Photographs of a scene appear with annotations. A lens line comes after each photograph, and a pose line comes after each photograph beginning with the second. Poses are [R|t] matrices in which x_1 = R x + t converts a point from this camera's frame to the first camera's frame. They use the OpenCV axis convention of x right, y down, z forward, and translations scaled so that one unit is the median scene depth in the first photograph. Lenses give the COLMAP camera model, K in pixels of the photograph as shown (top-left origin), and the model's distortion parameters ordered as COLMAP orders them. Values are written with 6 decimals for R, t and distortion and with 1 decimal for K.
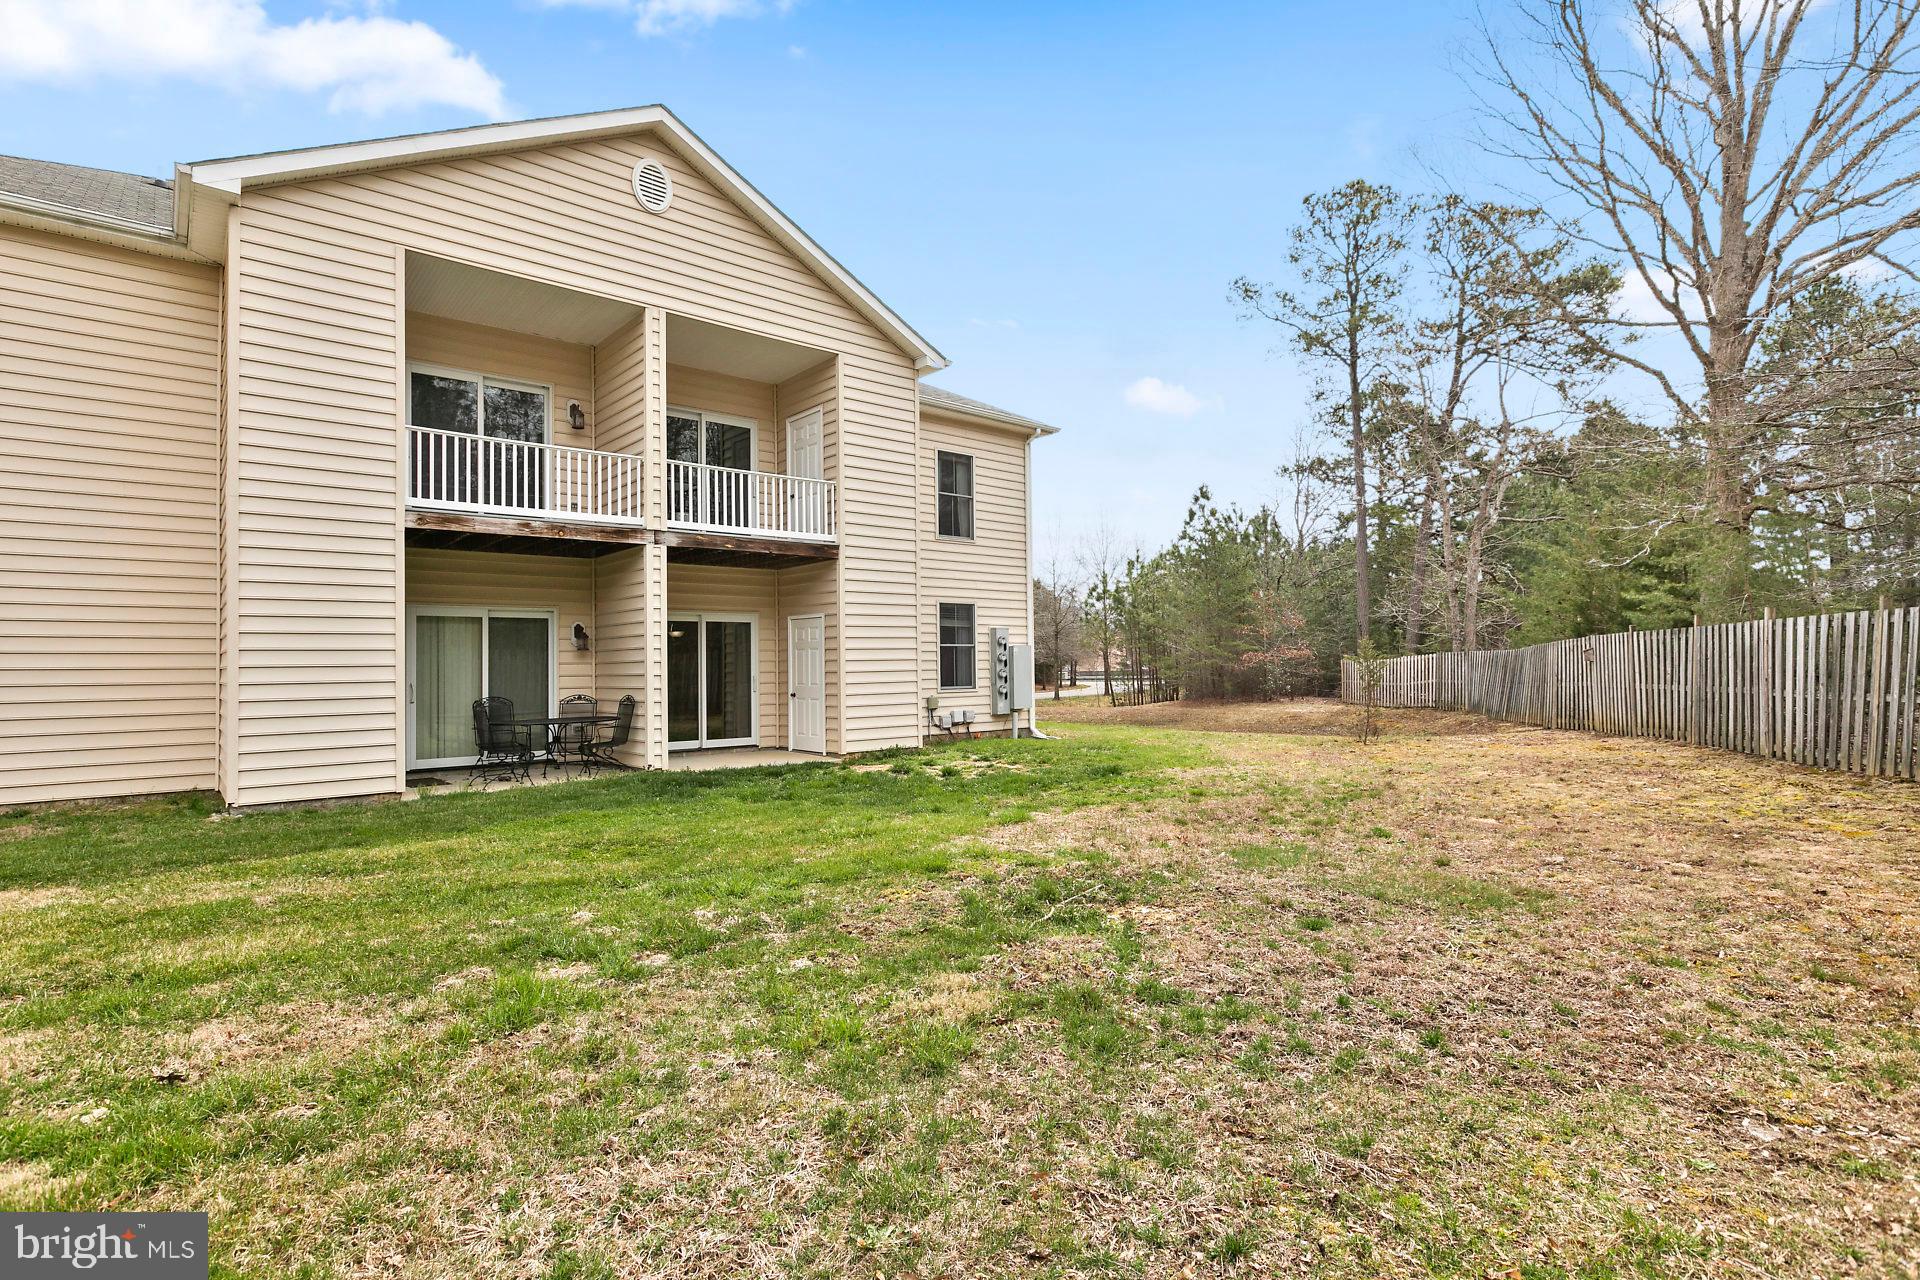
lens RADIAL K [[957.5, 0, 949.6], [0, 957.5, 635.1], [0, 0, 1]] dist [-0.001261, -0.000231]
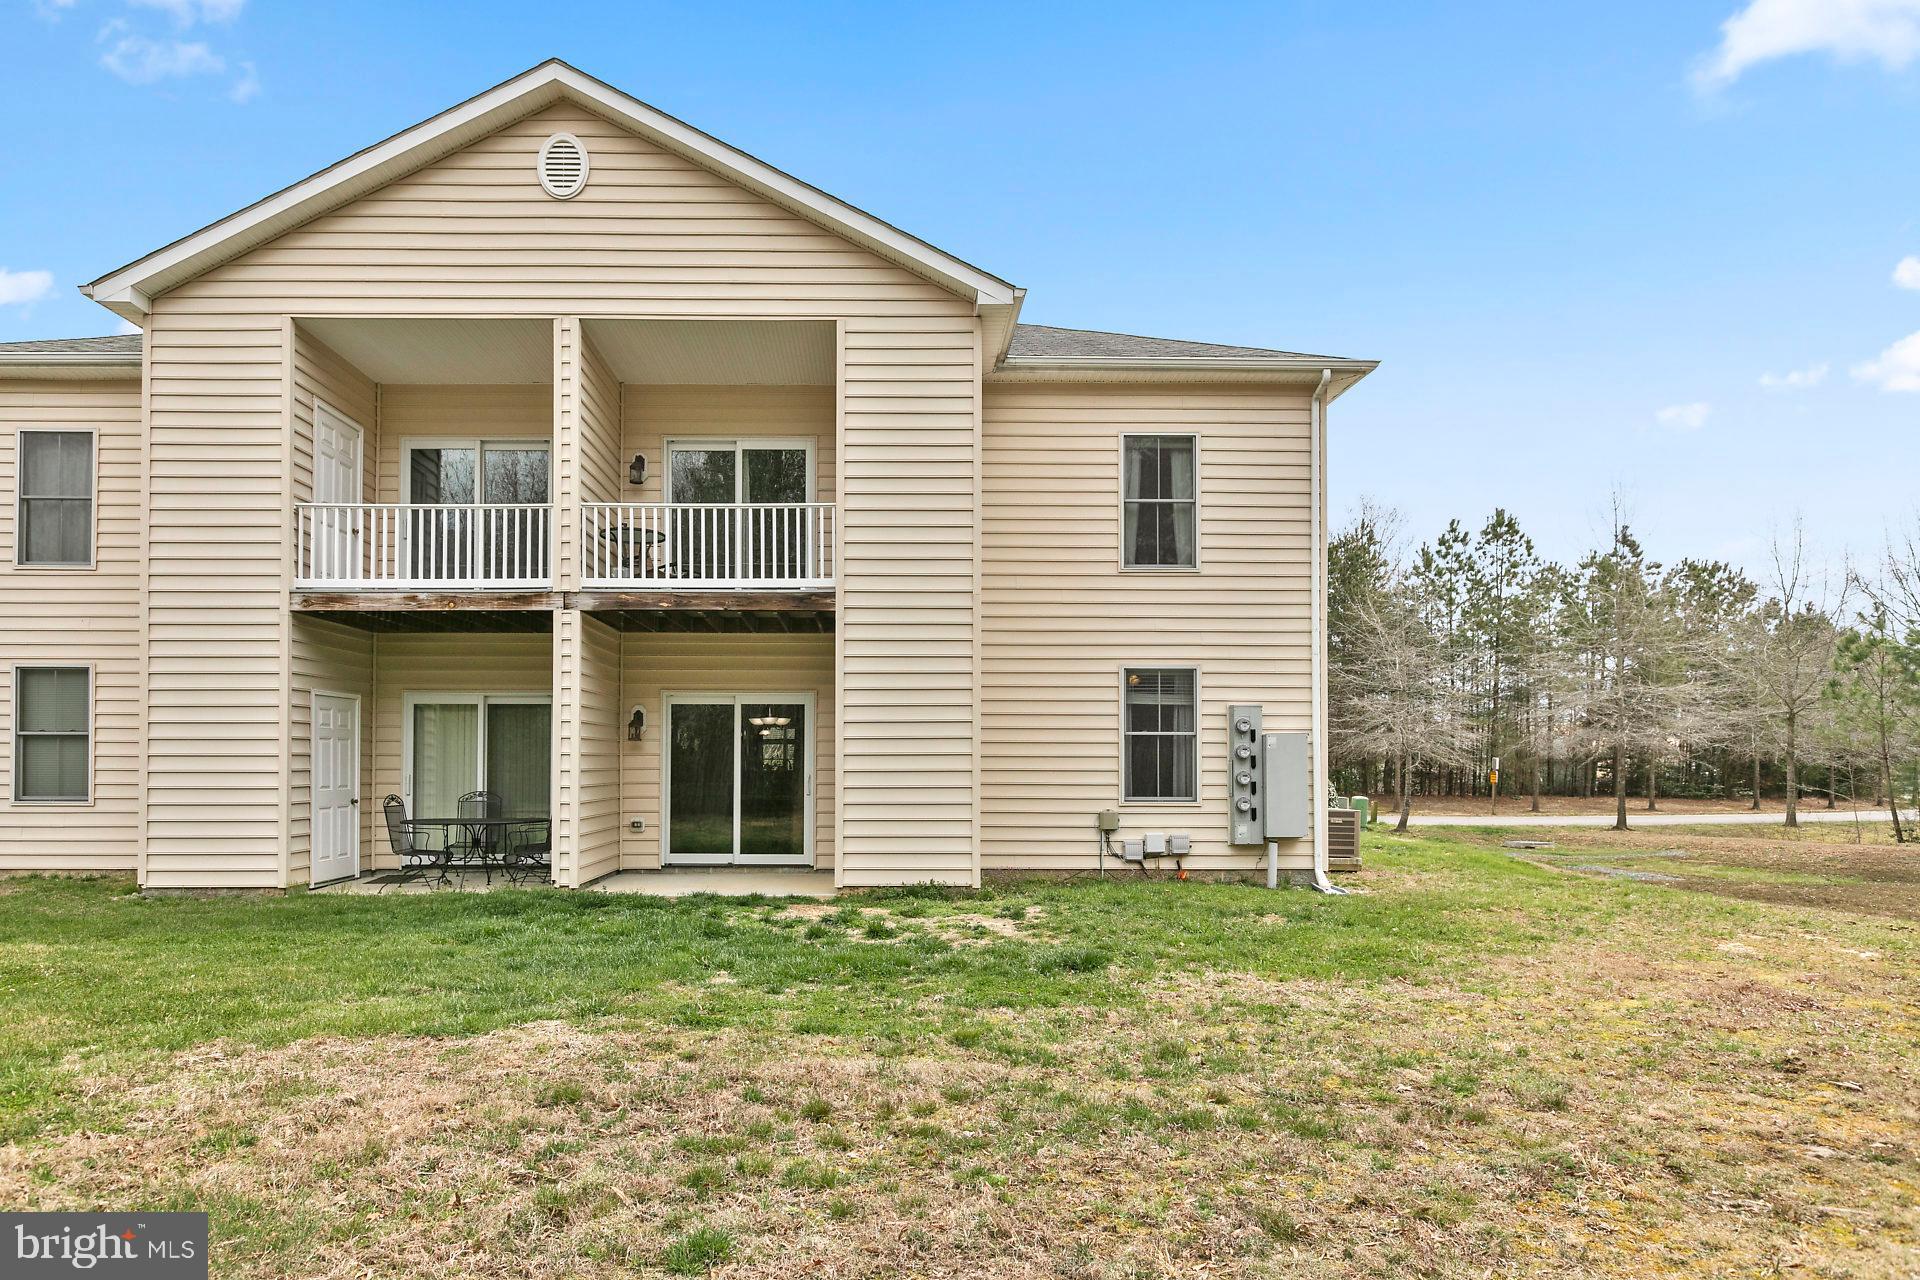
lens RADIAL K [[1139.4, 0, 884.8], [0, 1139.4, 743.8], [0, 0, 1]] dist [0.000475, 0.001278]
pose [[0.772753, 0.003965, -0.634695, 0.412649], [0.007841, 0.999845, 0.015792, 0.004488], [0.634659, -0.017180, 0.772601, 0.338451]]
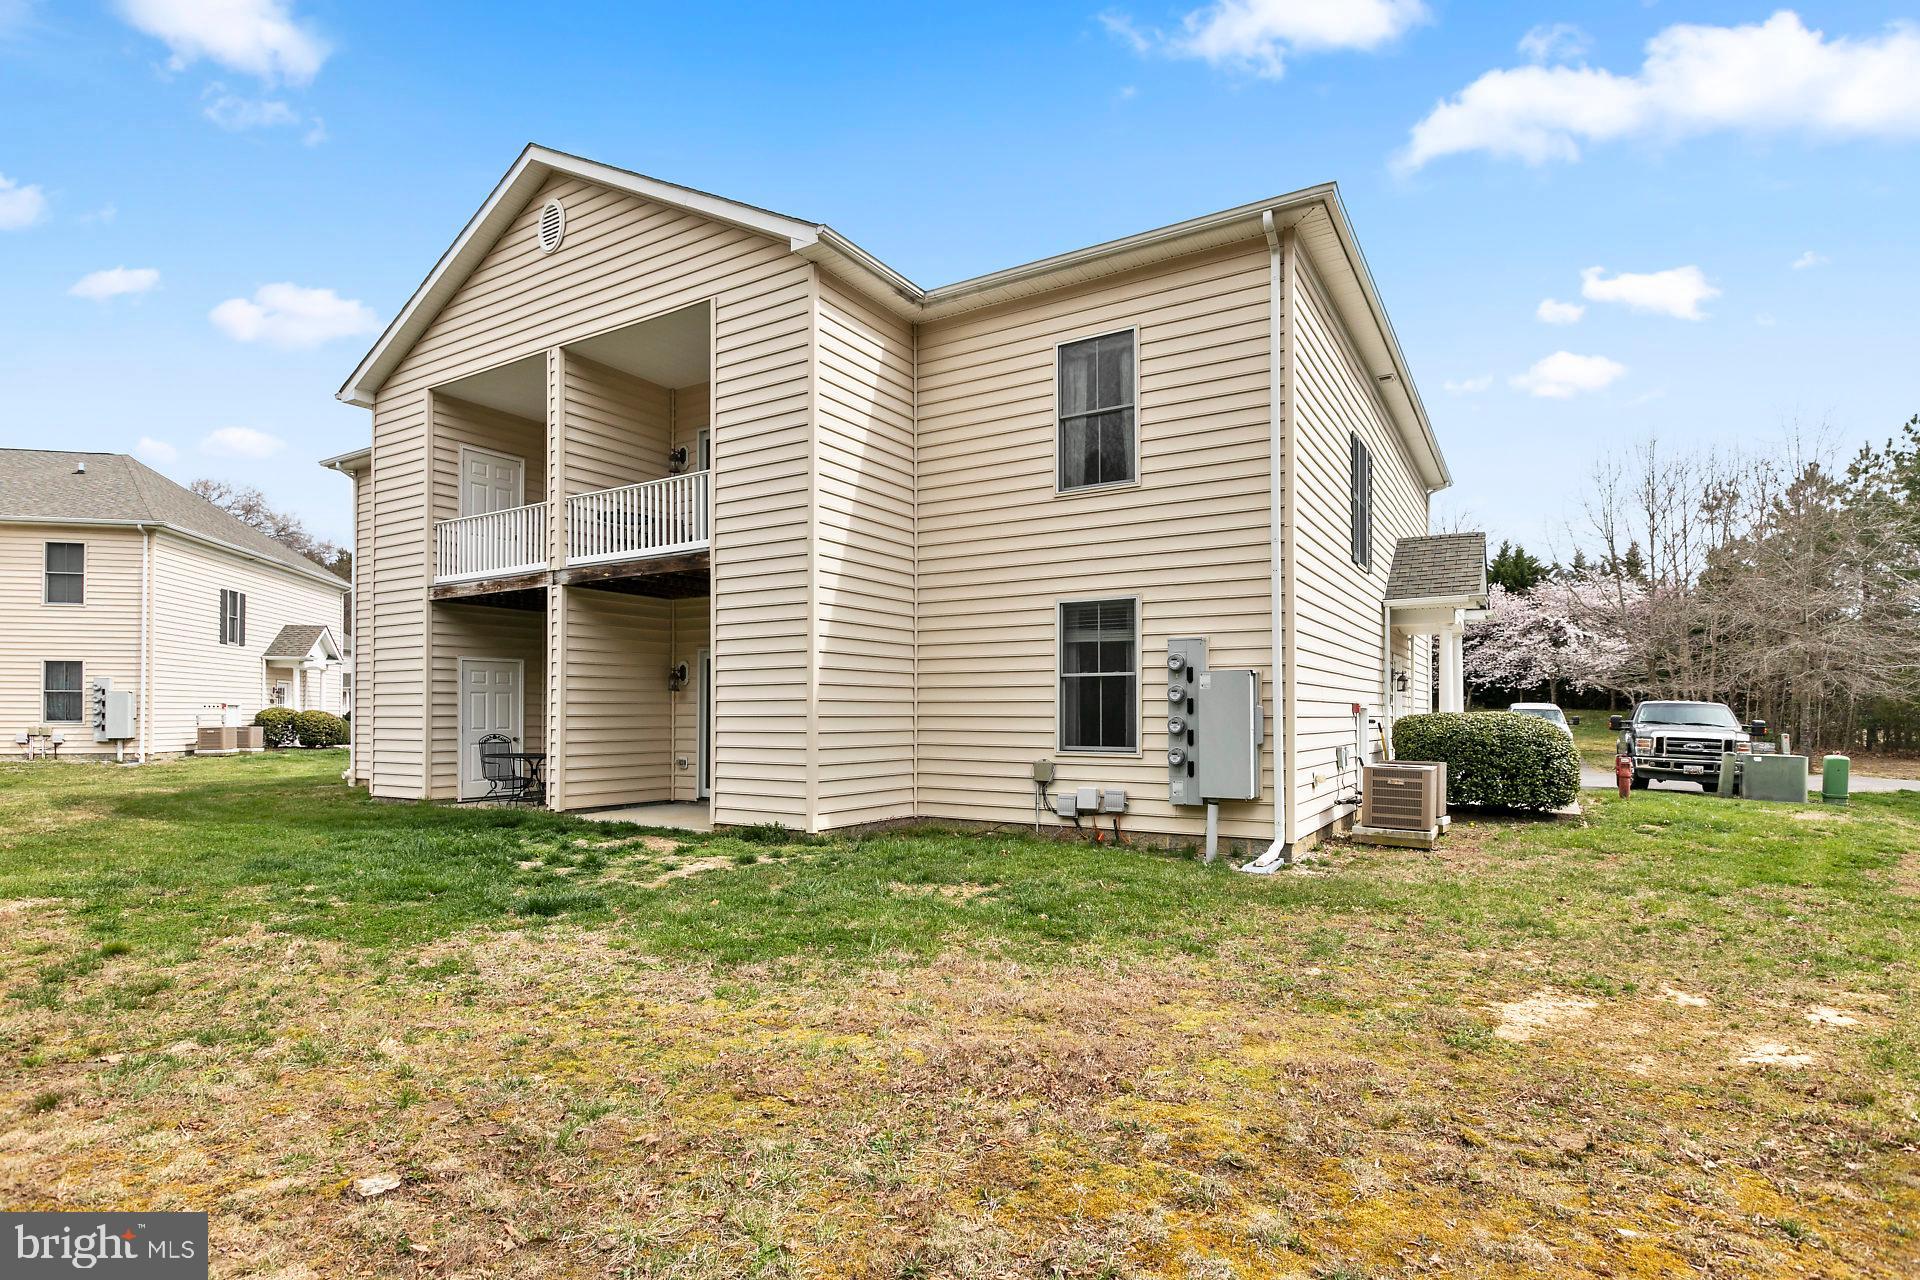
lens RADIAL K [[1004.4, 0, 928.4], [0, 1004.4, 694.7], [0, 0, 1]] dist [-0.002466, -0.000189]
pose [[0.282914, -0.003755, -0.959138, 0.647273], [0.026040, 0.999654, 0.003767, 0.020559], [0.958792, -0.026042, 0.282914, 0.859990]]
